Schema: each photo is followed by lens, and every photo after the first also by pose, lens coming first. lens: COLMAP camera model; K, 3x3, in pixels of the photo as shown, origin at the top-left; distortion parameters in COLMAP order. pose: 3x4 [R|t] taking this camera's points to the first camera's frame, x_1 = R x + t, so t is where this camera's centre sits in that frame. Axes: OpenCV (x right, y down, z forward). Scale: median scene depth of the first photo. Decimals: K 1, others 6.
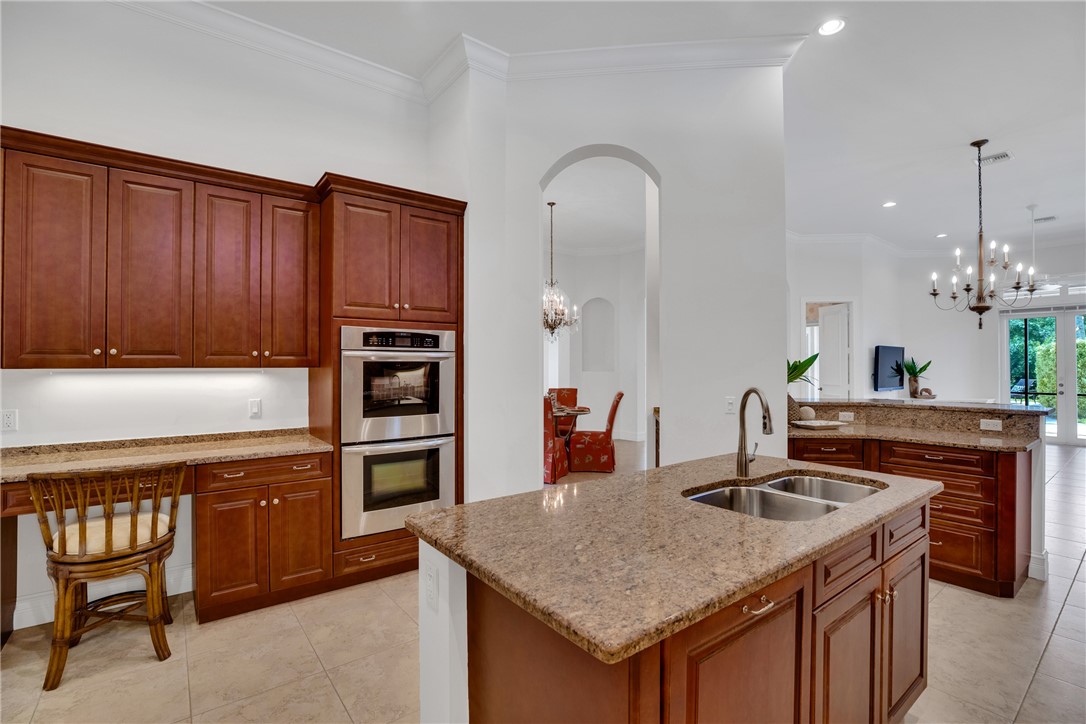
lens RADIAL K [[491.8, 0, 540.4], [0, 491.8, 364.4], [0, 0, 1]] dist [-0.031025, 0.003556]
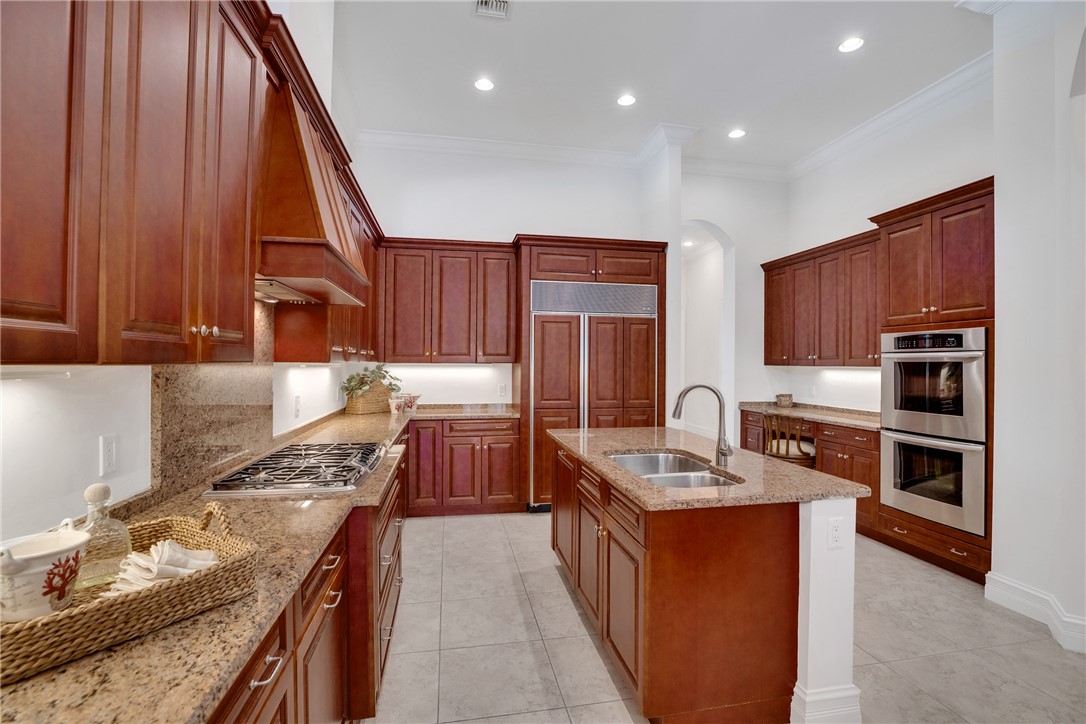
lens RADIAL K [[491.8, 0, 541.7], [0, 491.8, 361.2], [0, 0, 1]] dist [-0.031025, 0.003556]
pose [[-0.445491, -0.004404, -0.895276, 1.004749], [-0.003477, 0.999989, -0.003189, -0.000790], [0.895280, 0.001693, -0.445501, 0.703931]]
